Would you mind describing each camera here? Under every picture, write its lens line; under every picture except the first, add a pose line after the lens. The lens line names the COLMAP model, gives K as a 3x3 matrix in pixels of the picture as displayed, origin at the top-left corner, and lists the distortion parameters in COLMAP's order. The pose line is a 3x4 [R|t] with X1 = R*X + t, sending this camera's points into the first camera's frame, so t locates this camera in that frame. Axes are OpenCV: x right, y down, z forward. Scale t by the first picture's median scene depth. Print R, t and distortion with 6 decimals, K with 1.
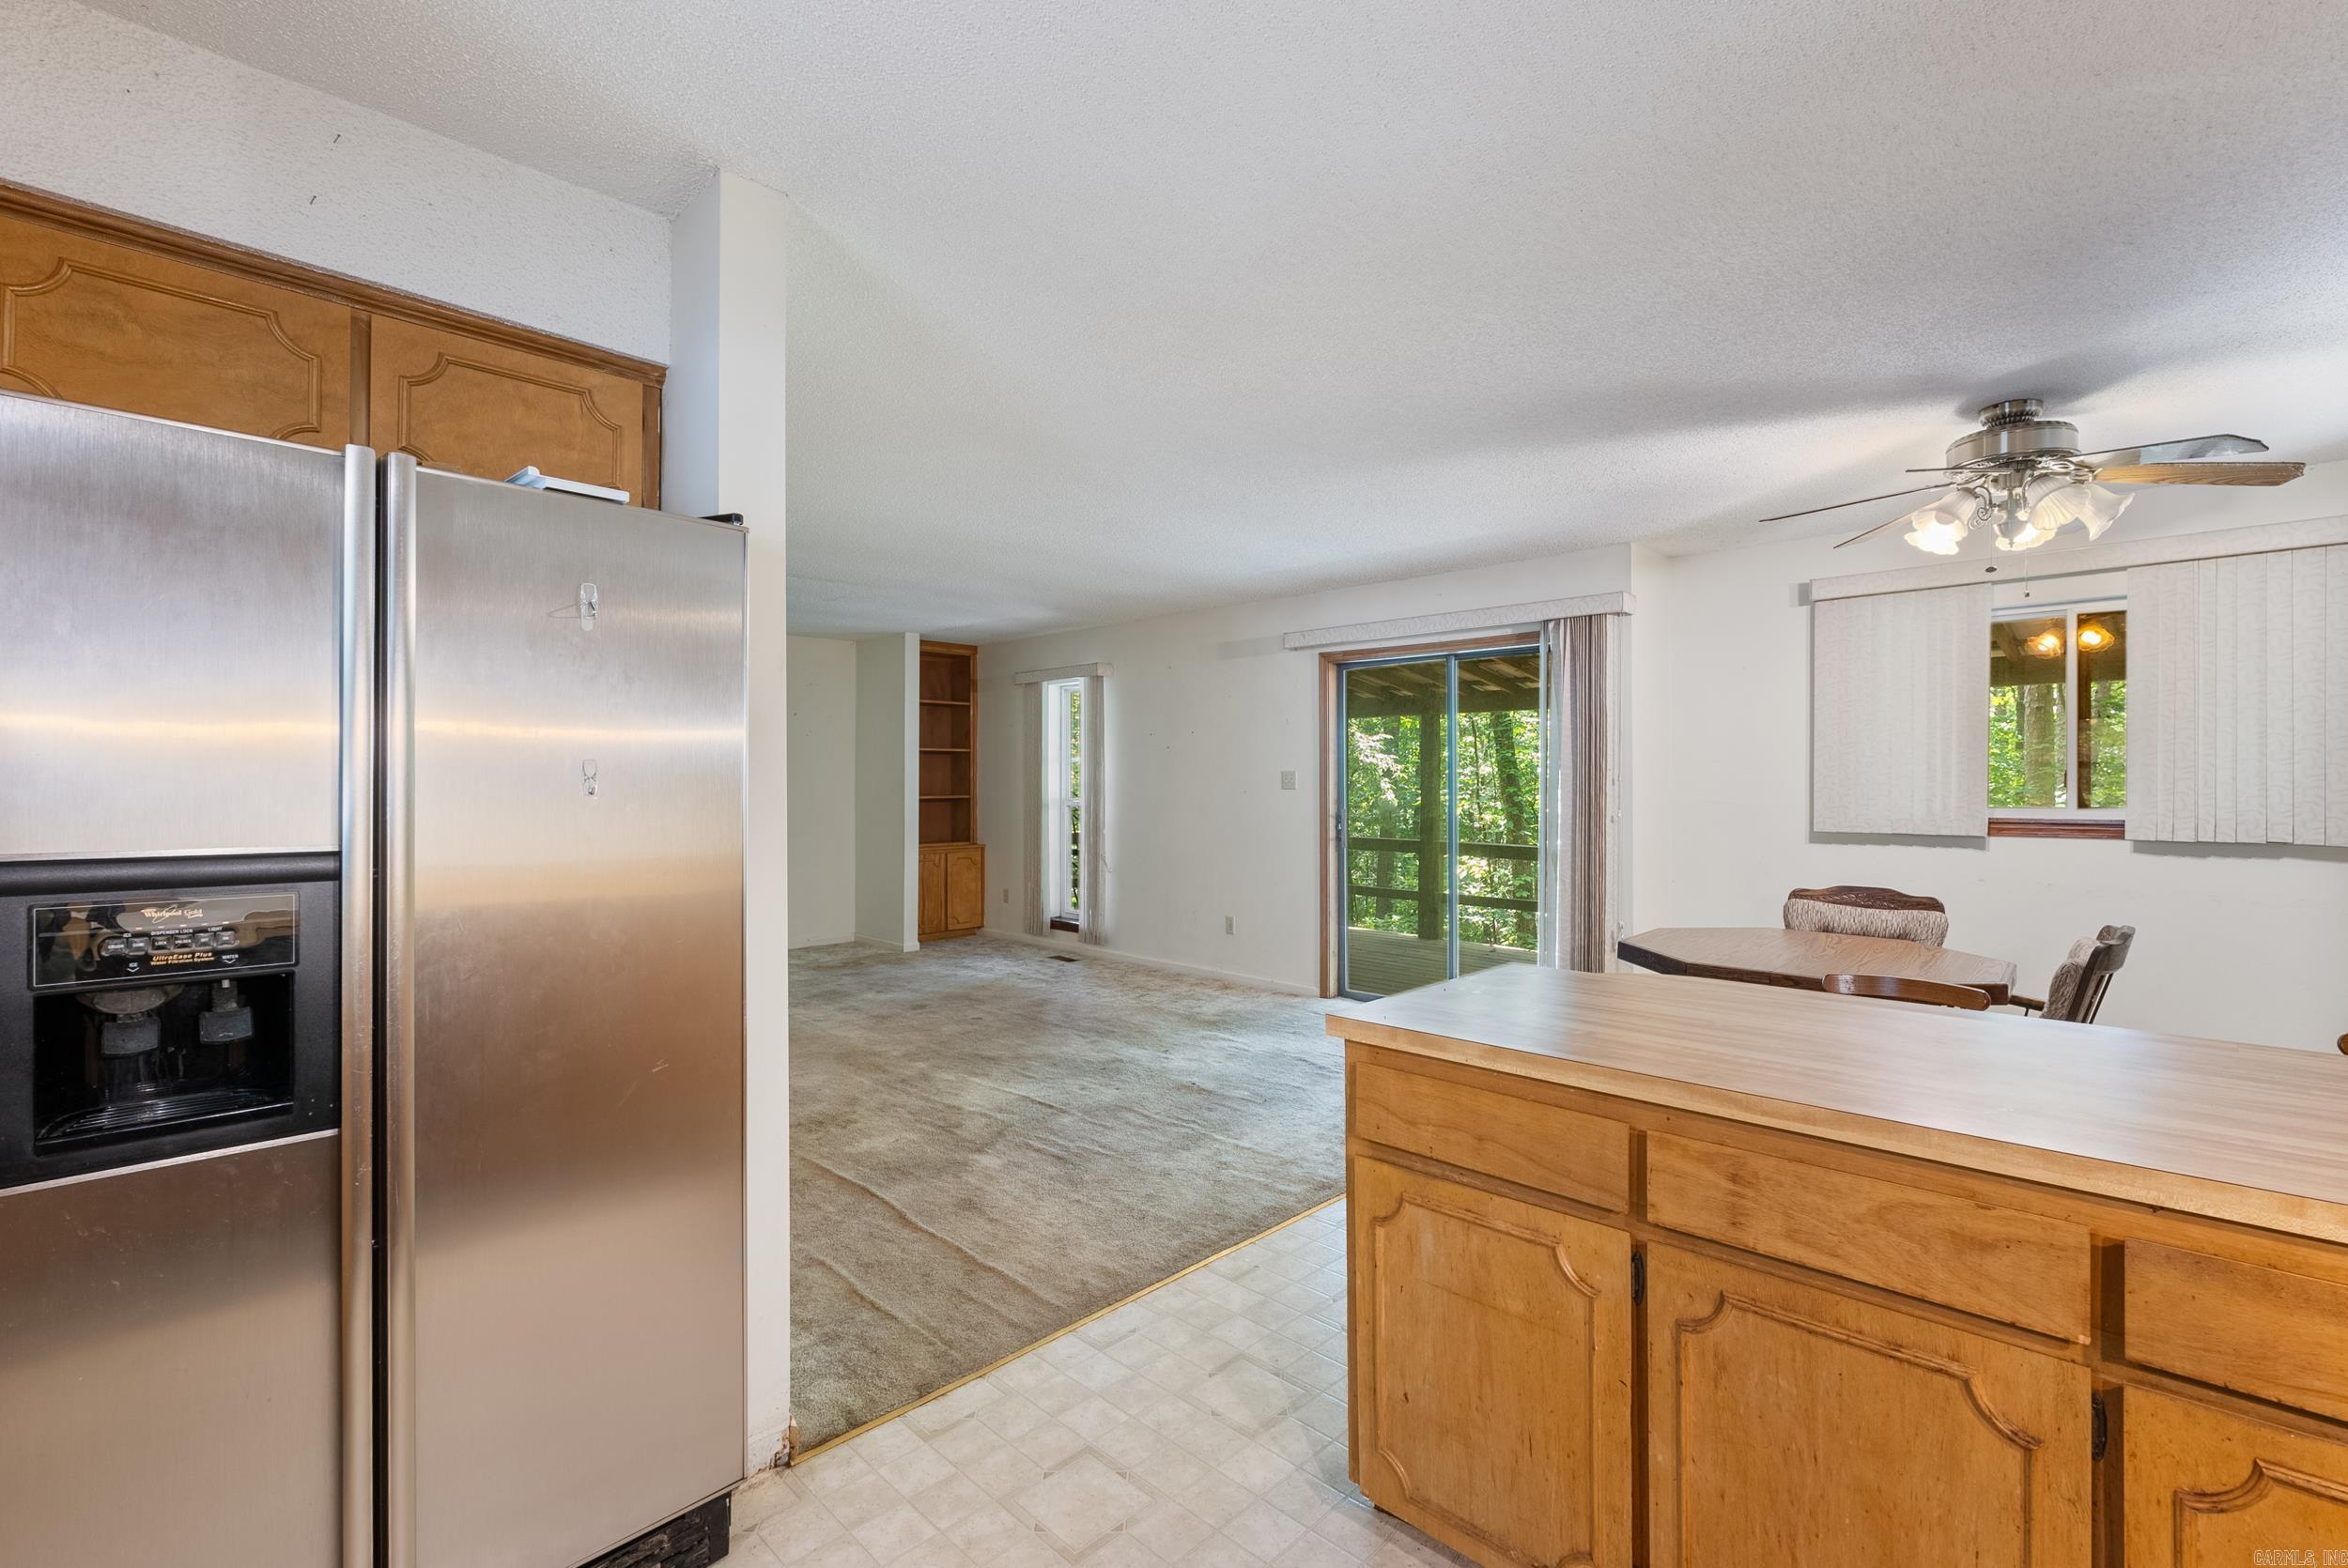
lens RADIAL K [[1038.3, 0, 1174.0], [0, 1038.3, 784.0], [0, 0, 1]] dist [0.002490, 0.000247]
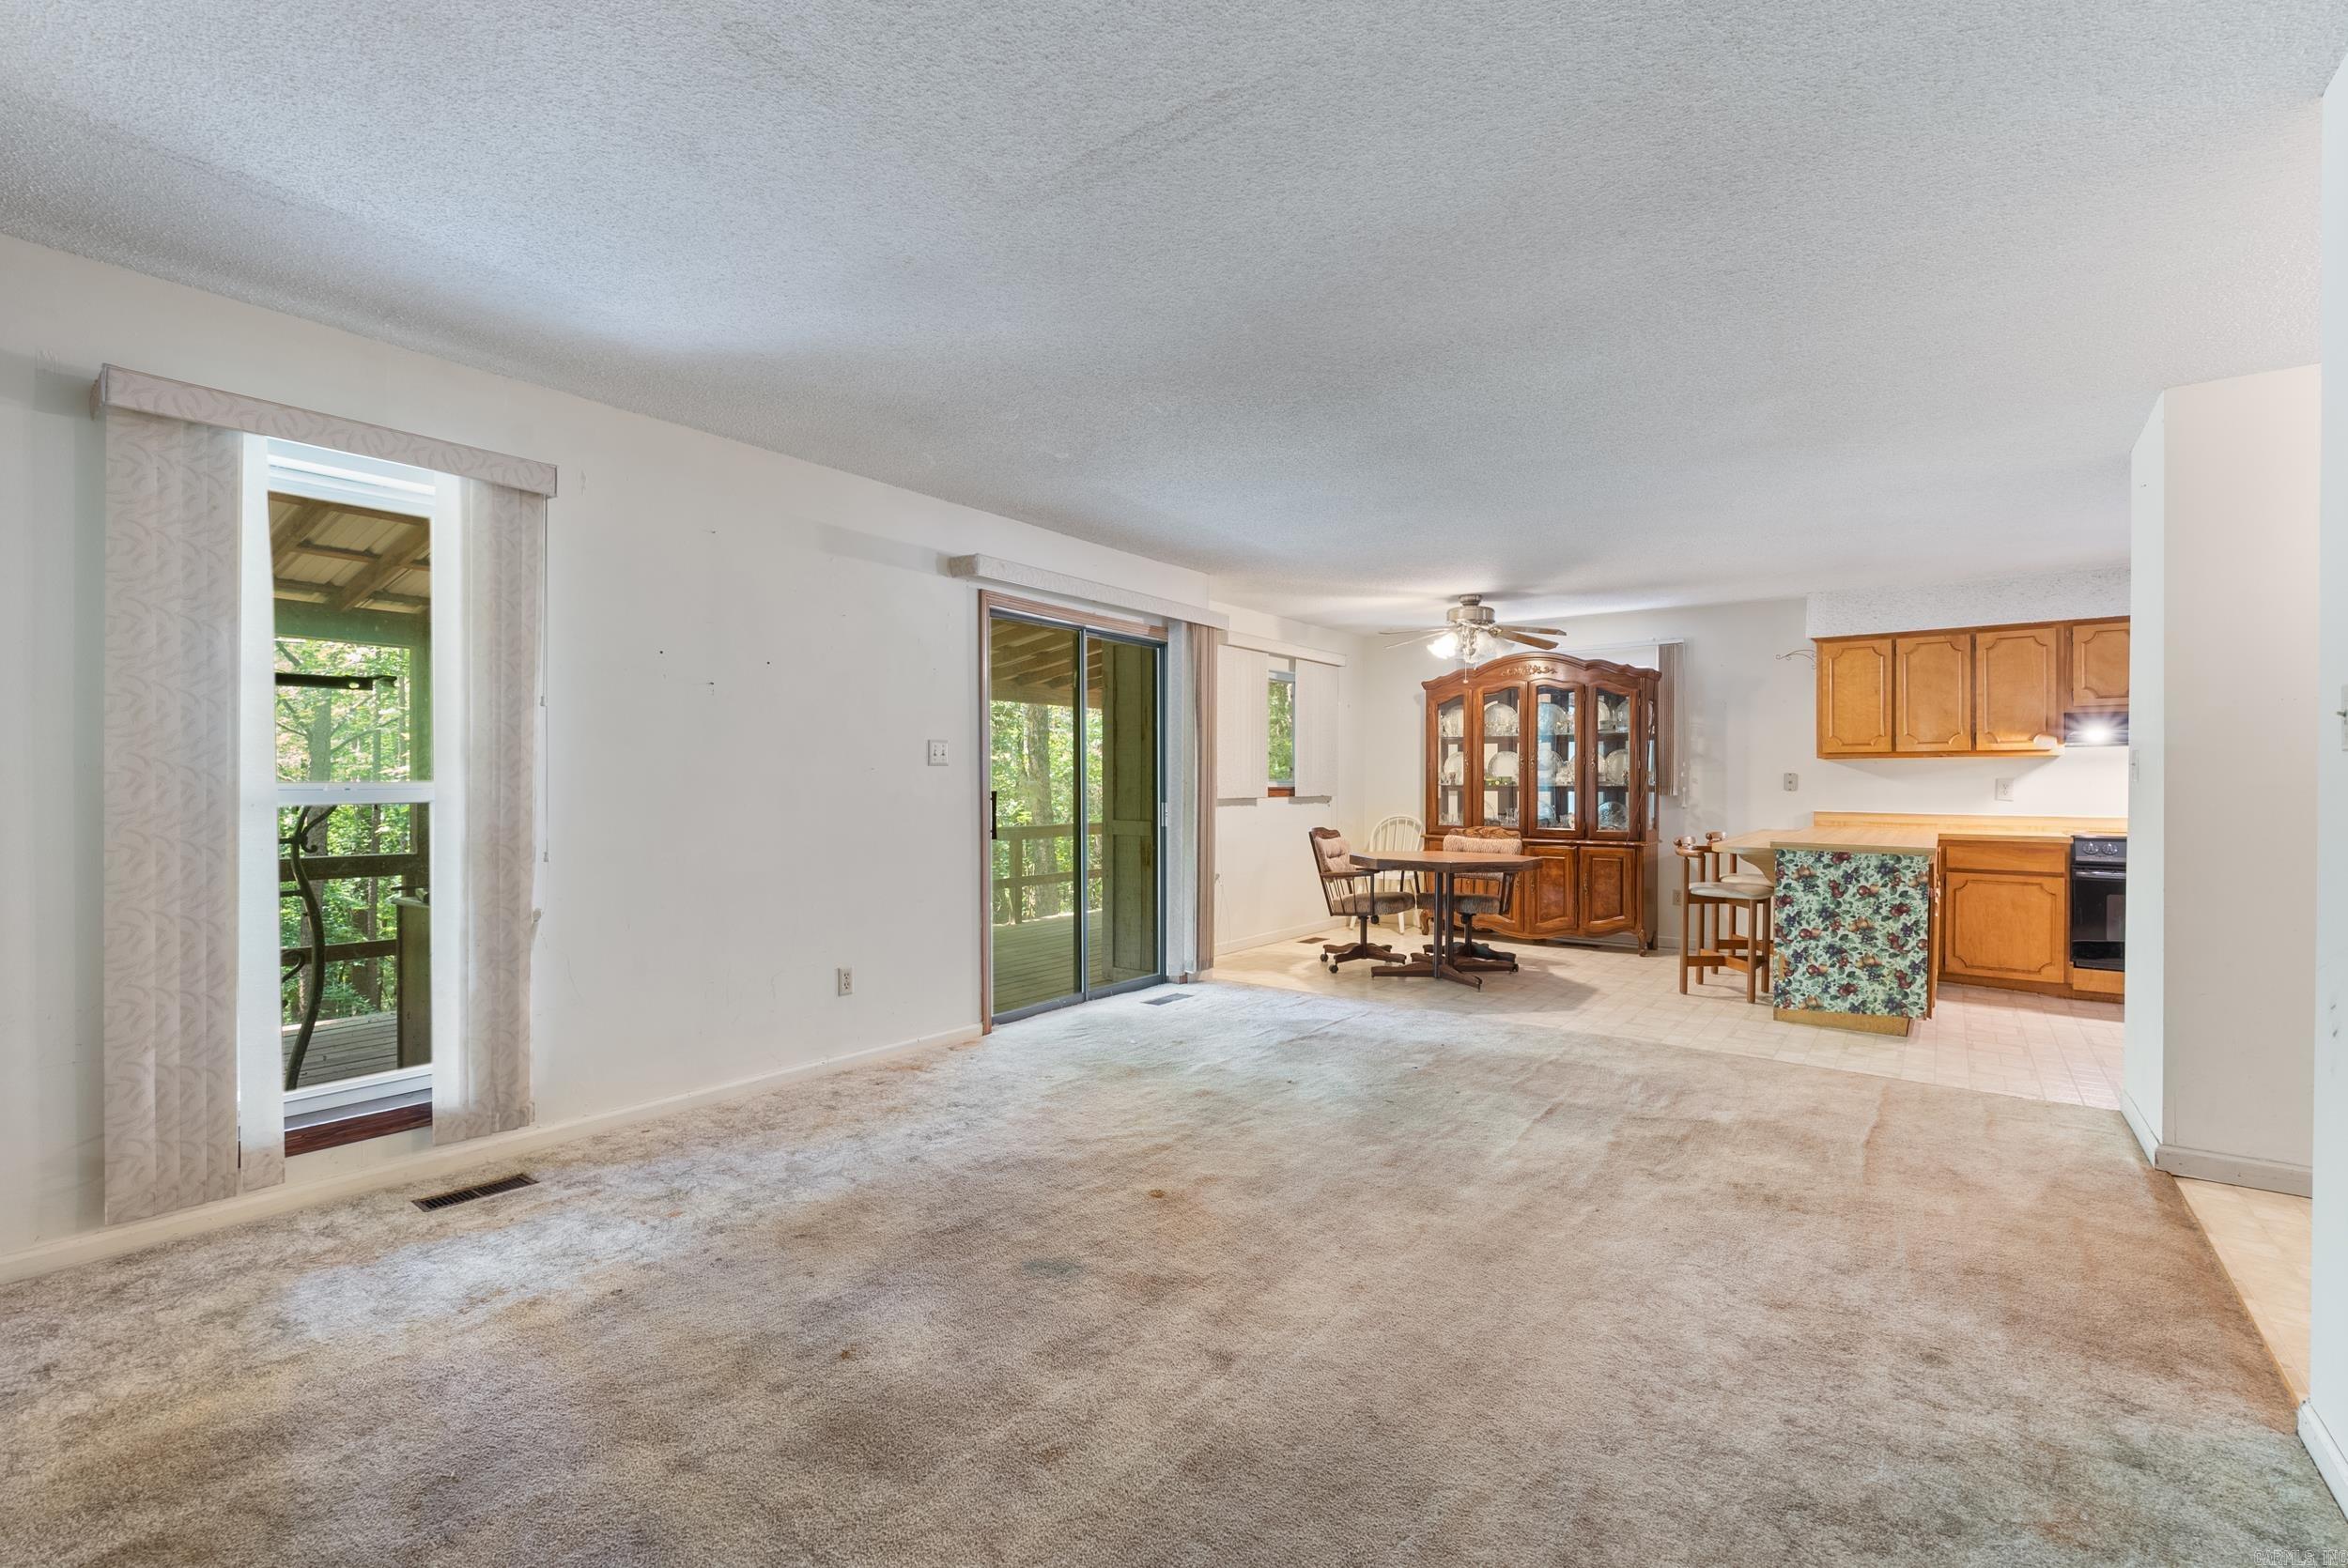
lens RADIAL K [[1037.0, 0, 1174.0], [0, 1037.0, 784.0], [0, 0, 1]] dist [-0.001486, -0.000067]
pose [[-0.141435, -0.003402, 0.989942, -0.682880], [-0.003518, 0.999990, 0.002934, 0.016332], [-0.989941, -0.003068, -0.141445, 1.024125]]
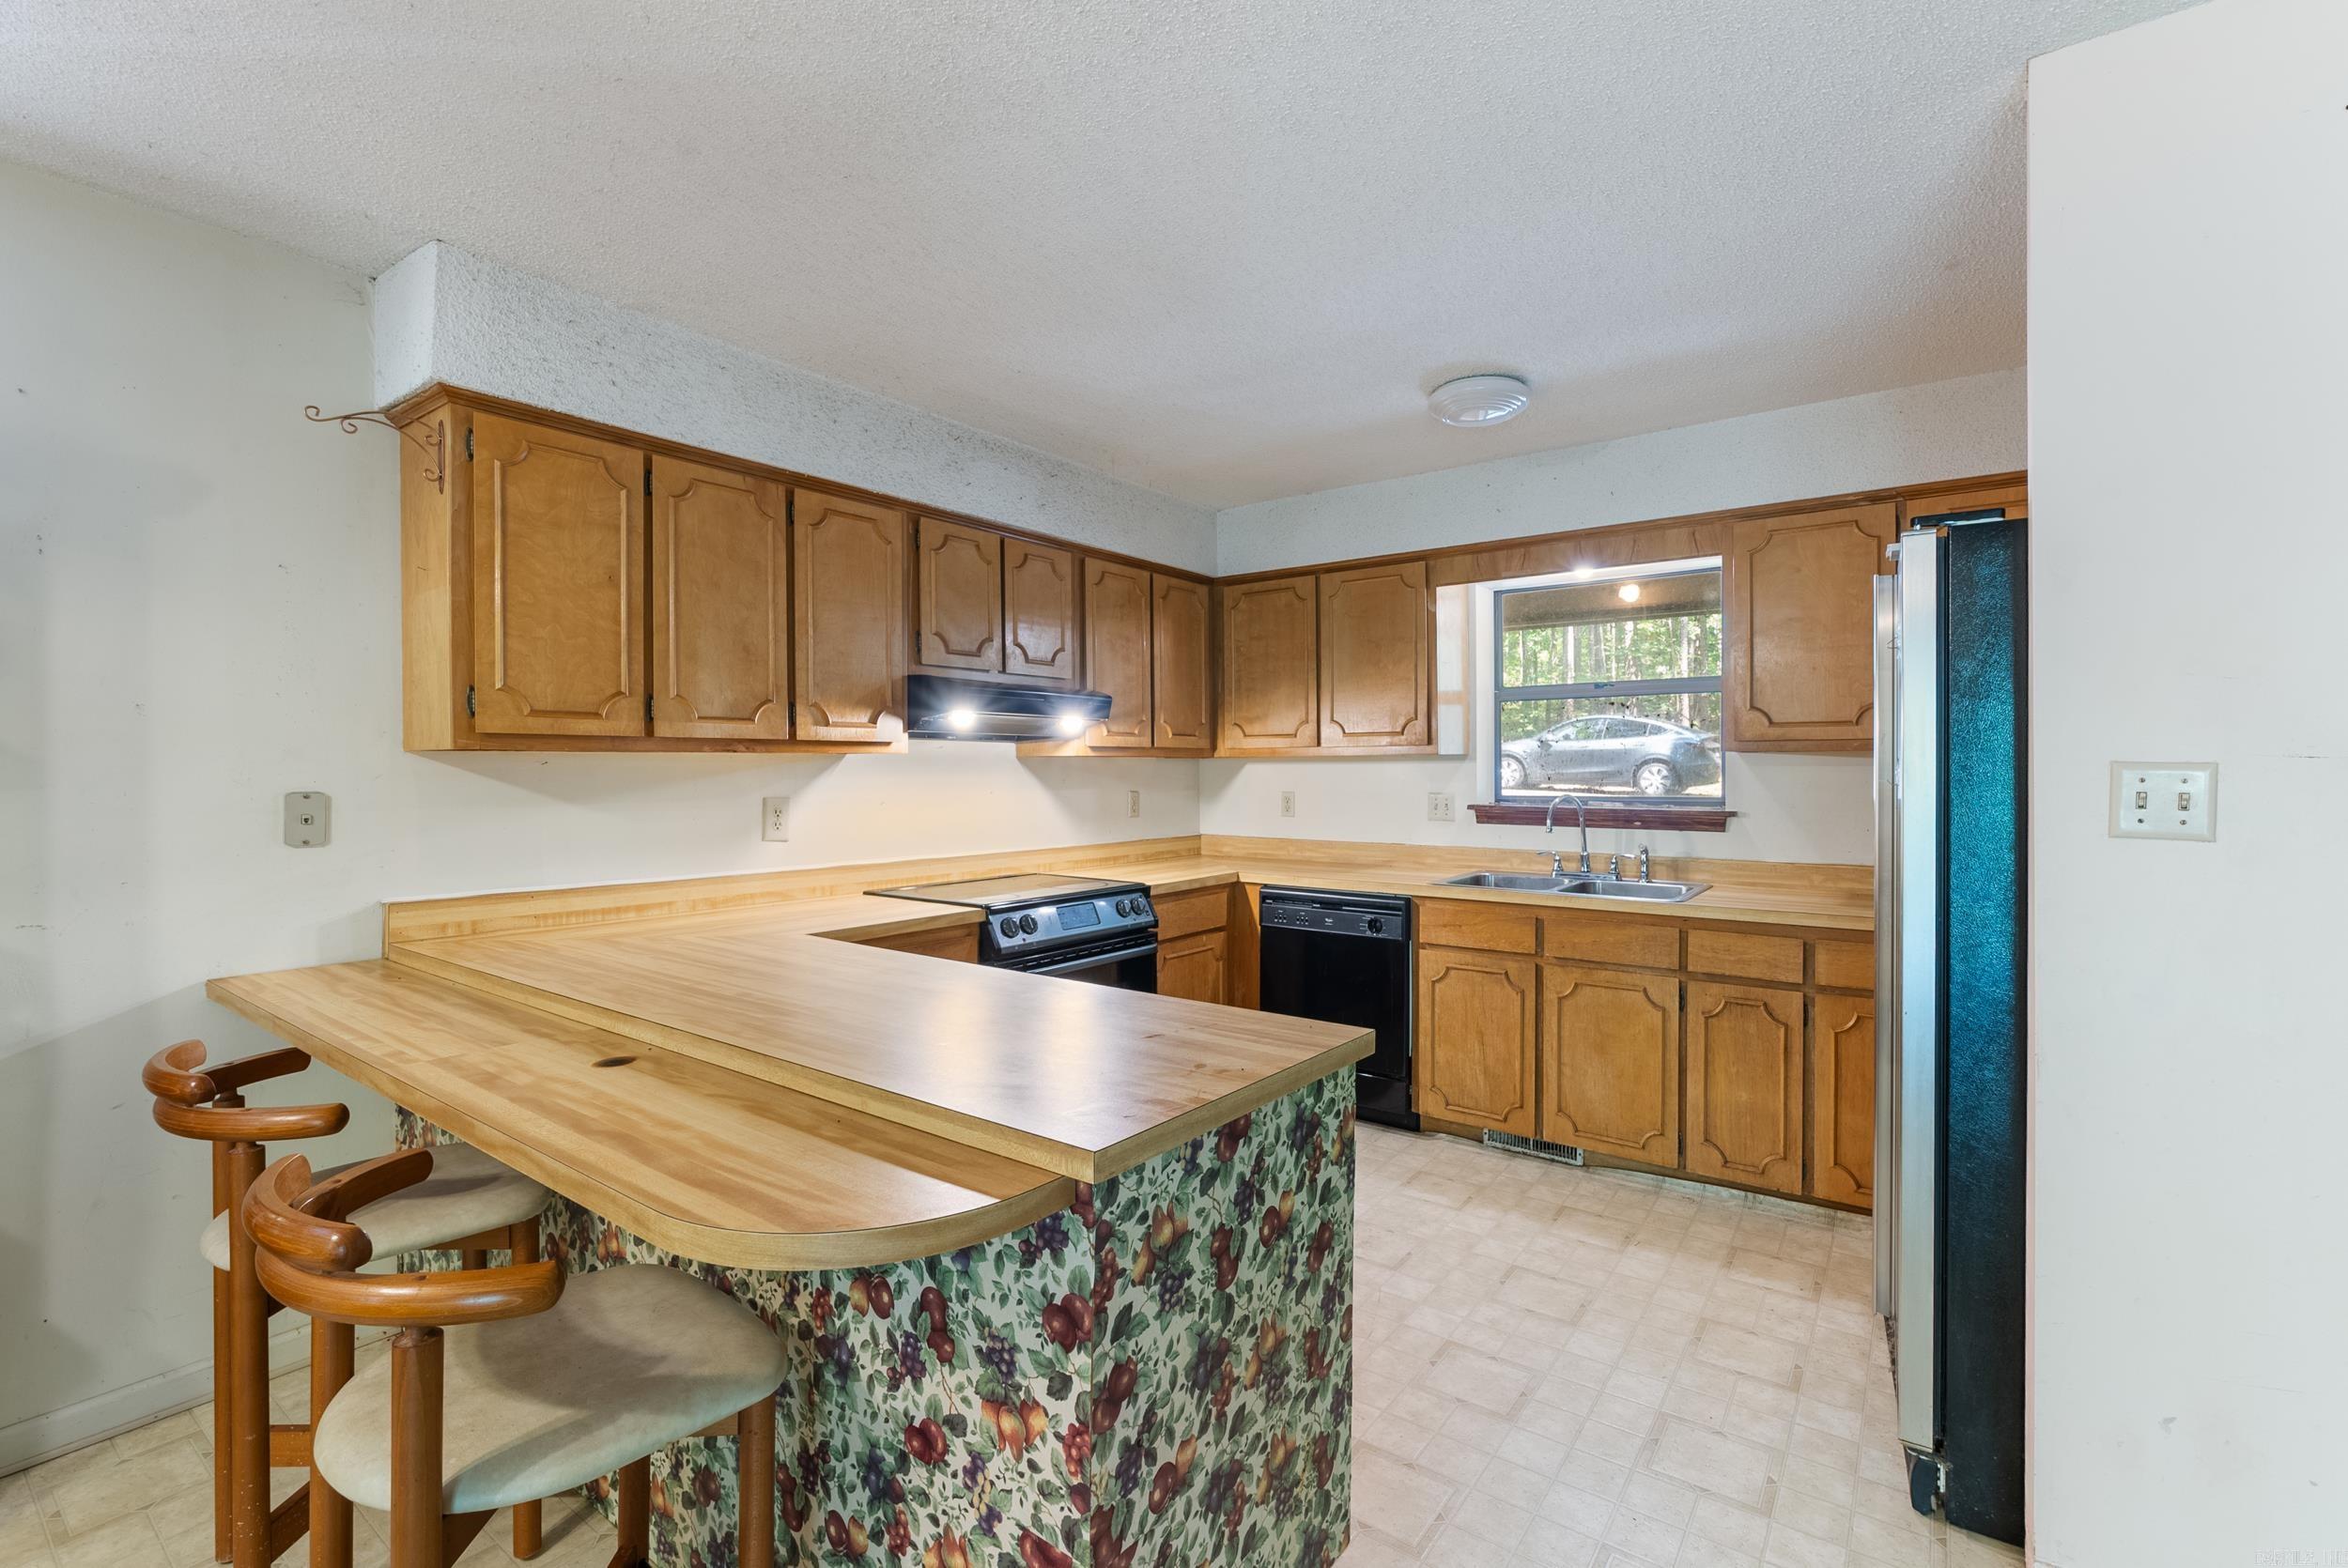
lens RADIAL K [[1038.3, 0, 1174.0], [0, 1038.3, 784.0], [0, 0, 1]] dist [0.002490, 0.000247]
pose [[-0.989562, 0.004042, -0.144054, 0.140894], [0.002168, 0.999911, 0.013163, -0.003050], [0.144095, 0.012714, -0.989482, 0.578382]]
